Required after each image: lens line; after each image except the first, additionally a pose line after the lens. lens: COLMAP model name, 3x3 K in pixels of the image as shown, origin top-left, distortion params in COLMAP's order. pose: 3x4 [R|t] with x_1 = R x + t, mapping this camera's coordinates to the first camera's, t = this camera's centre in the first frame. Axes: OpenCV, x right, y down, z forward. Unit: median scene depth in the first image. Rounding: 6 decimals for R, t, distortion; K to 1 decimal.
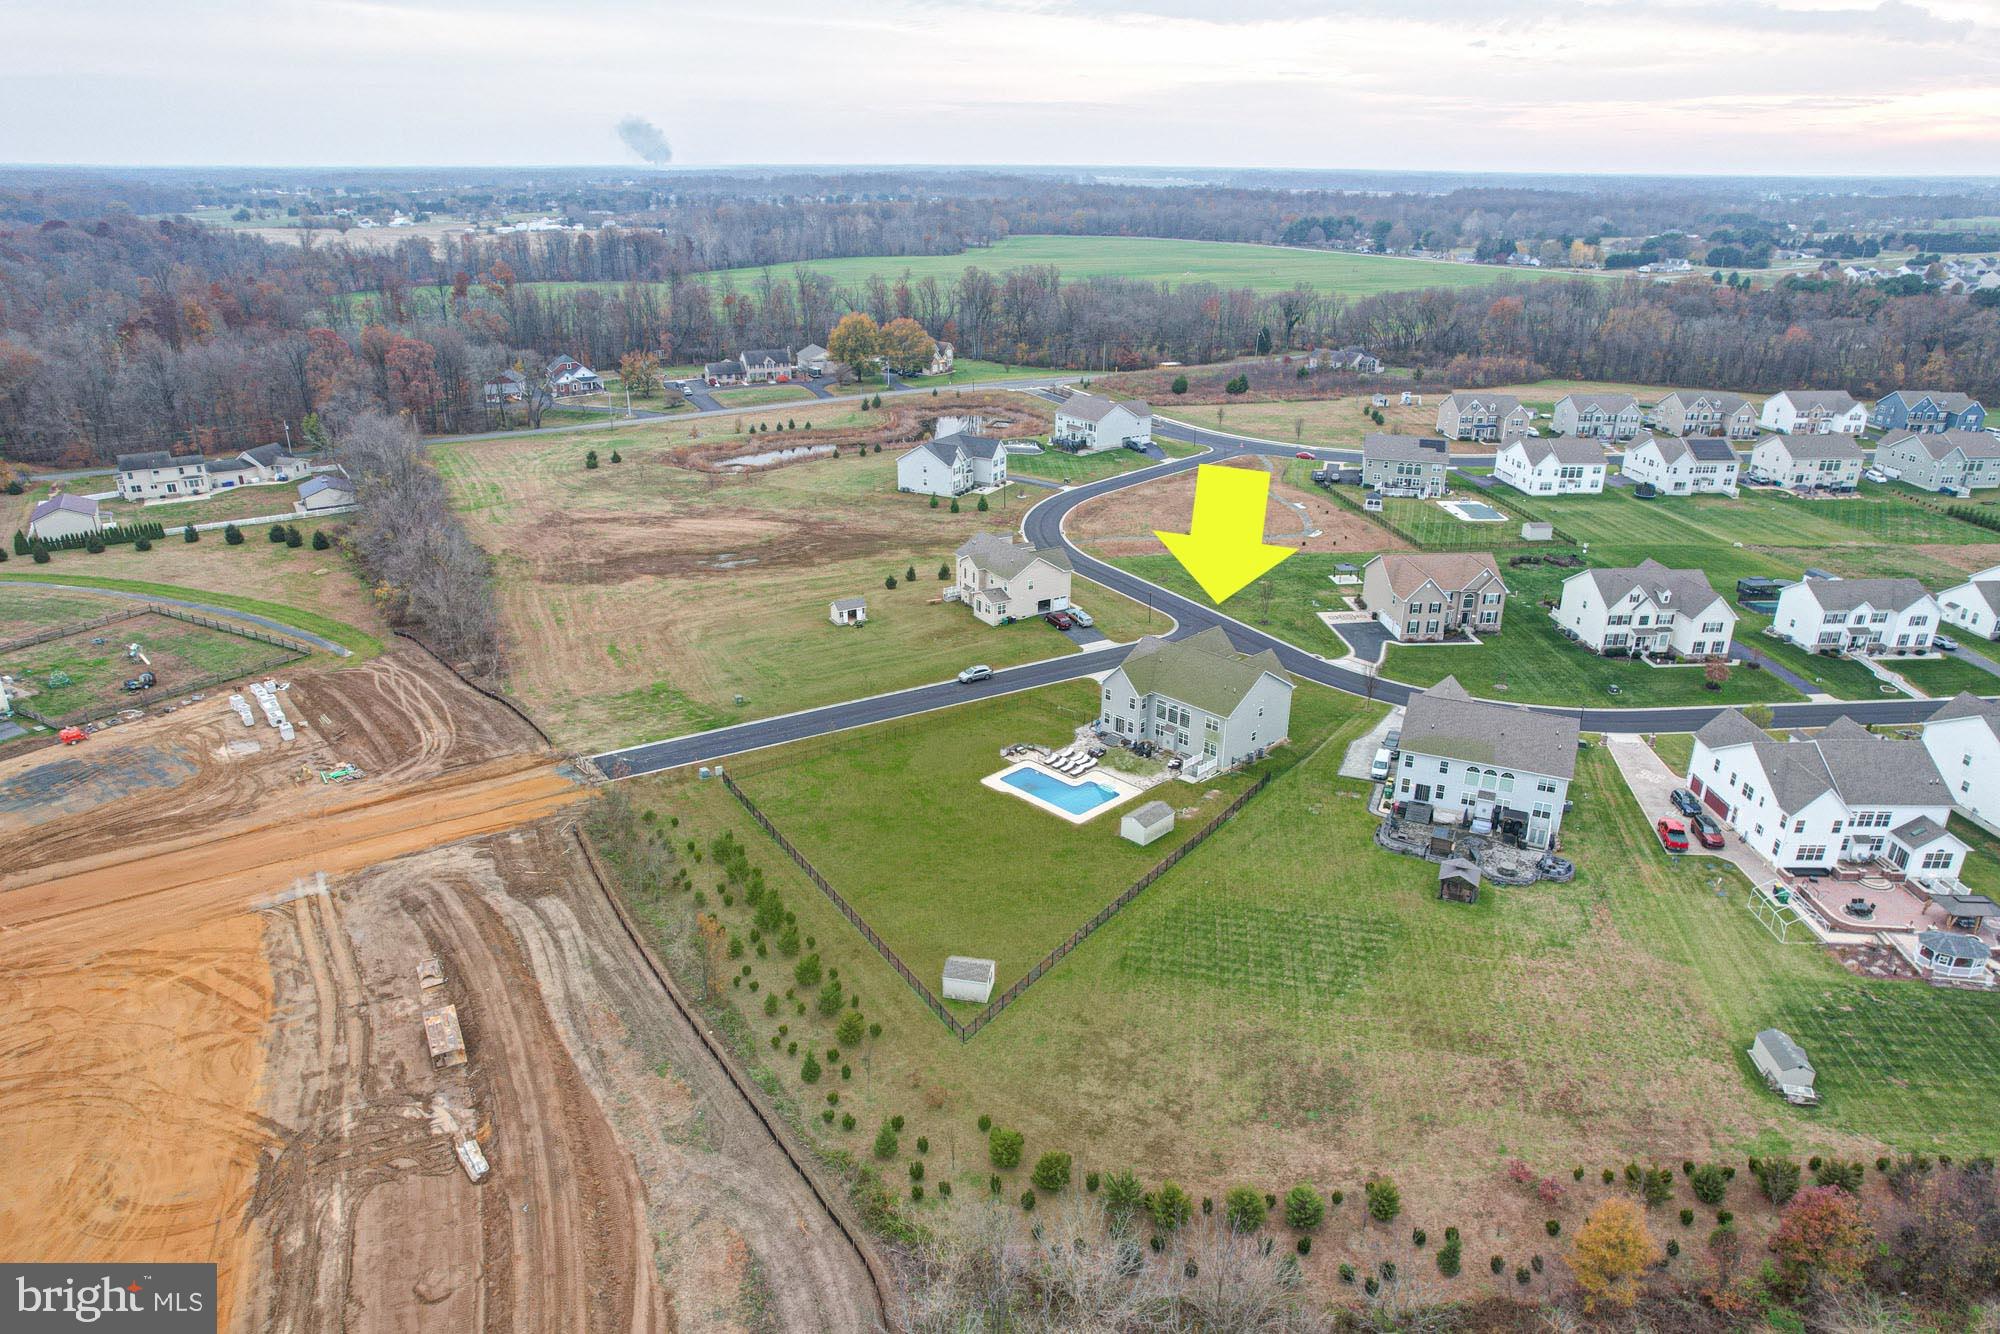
lens RADIAL K [[1283.9, 0, 992.8], [0, 1283.9, 681.8], [0, 0, 1]] dist [-0.078426, 0.072119]
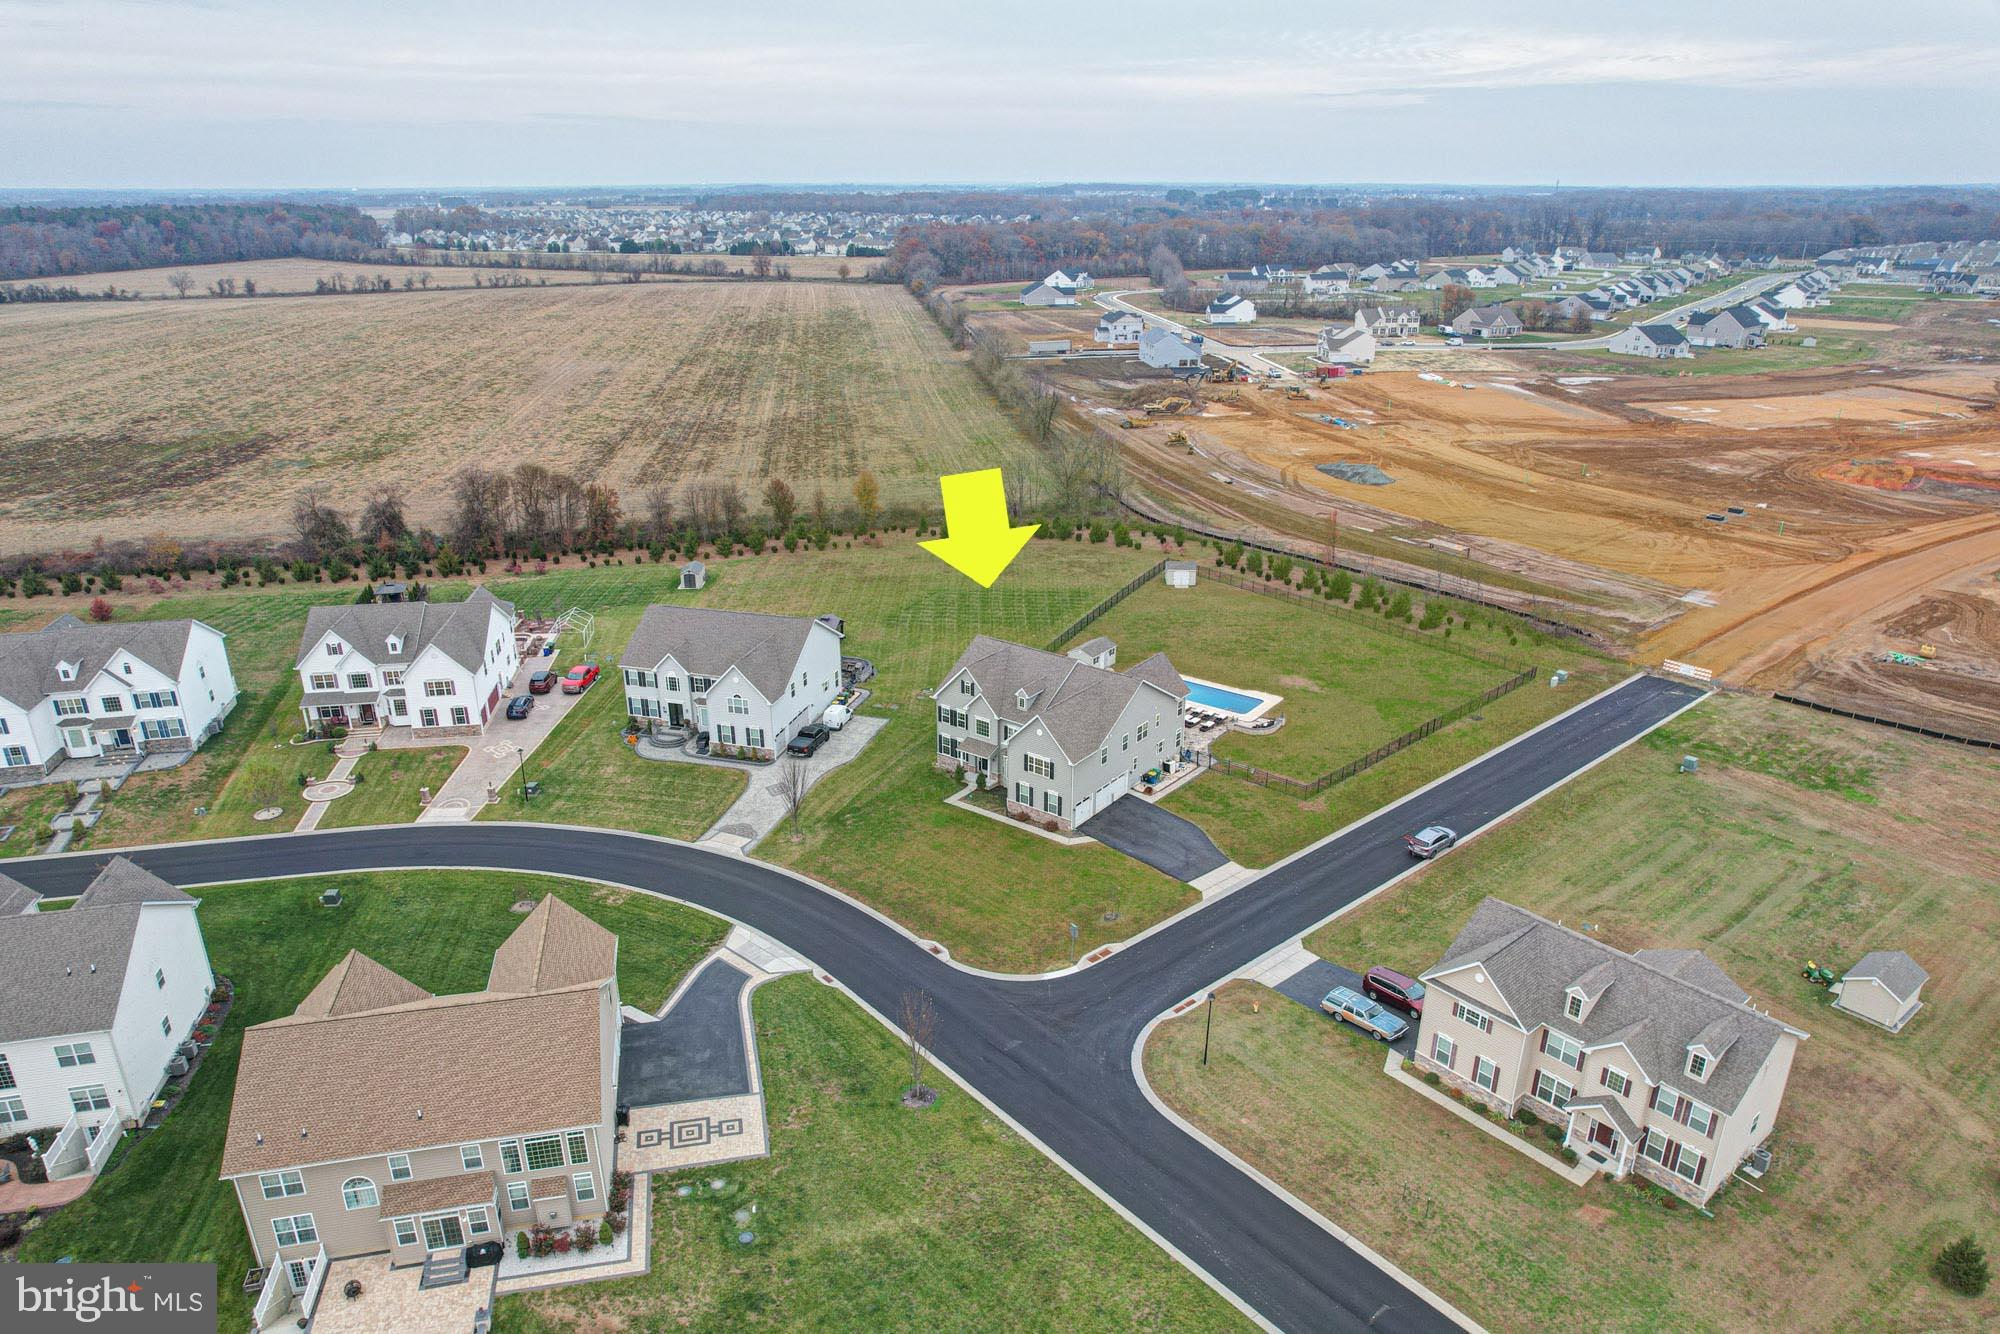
lens RADIAL K [[1283.9, 0, 992.8], [0, 1283.9, 681.8], [0, 0, 1]] dist [-0.078426, 0.072119]
pose [[-0.989123, 0.051856, -0.137645, 0.248130], [-0.058095, 0.721976, 0.689475, -0.424312], [0.135130, 0.689972, -0.711111, 1.248207]]
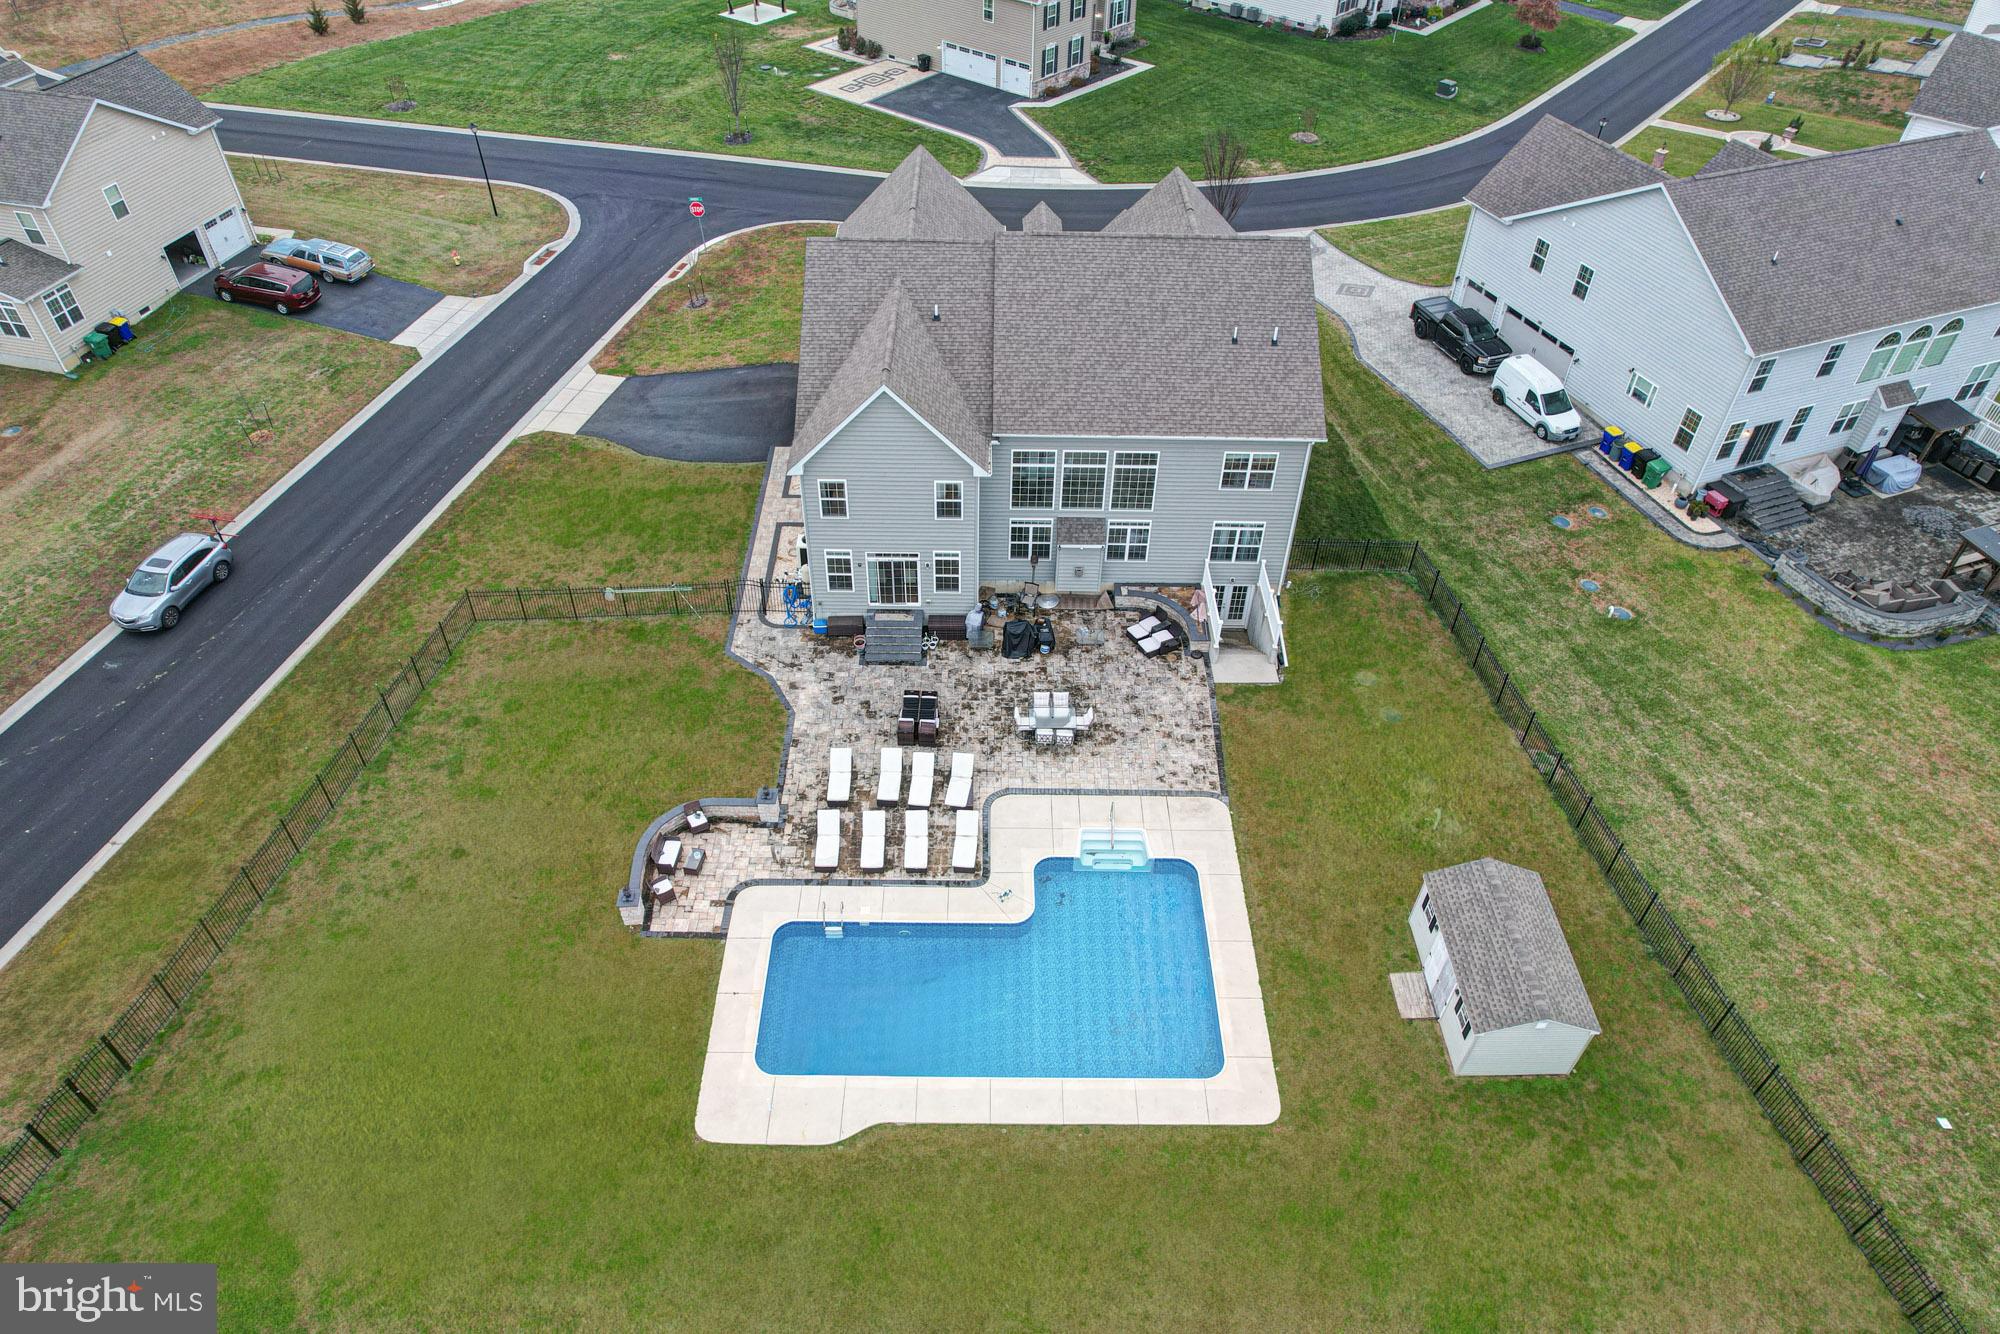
lens RADIAL K [[1283.9, 0, 992.8], [0, 1283.9, 681.8], [0, 0, 1]] dist [-0.078426, 0.072119]
pose [[0.699988, -0.479730, 0.529033, -0.040225], [0.259984, 0.861130, 0.436880, -0.054884], [-0.665150, -0.168271, 0.727503, 0.636000]]
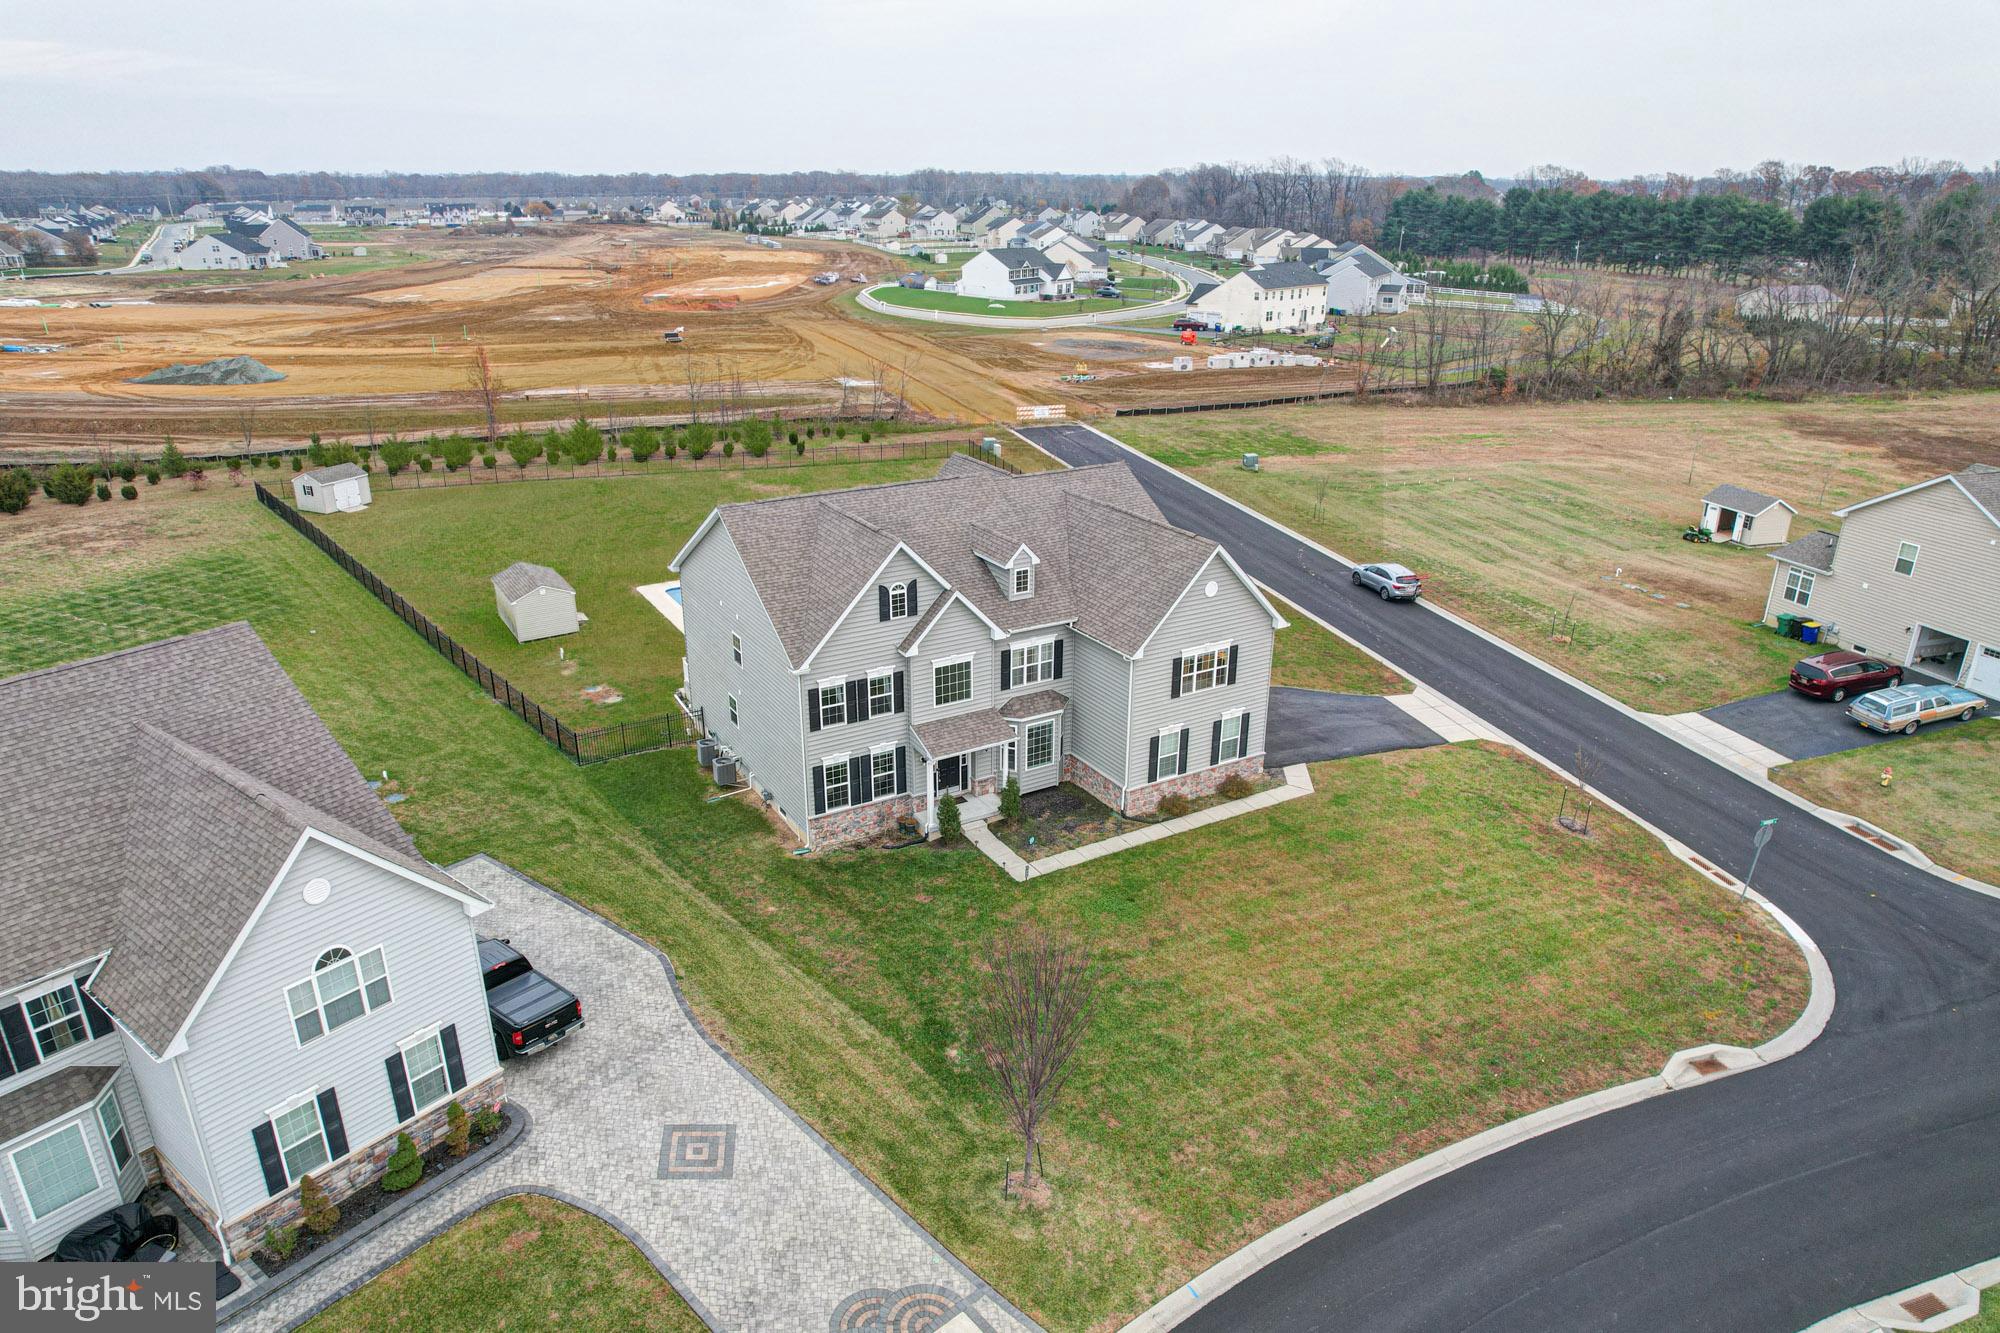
lens RADIAL K [[1283.9, 0, 992.8], [0, 1283.9, 681.3], [0, 0, 1]] dist [-0.078426, 0.072119]
pose [[-0.244012, 0.352818, -0.903315, 0.383648], [-0.371912, 0.826205, 0.423164, -0.100851], [0.895623, 0.439210, -0.070387, 0.861882]]
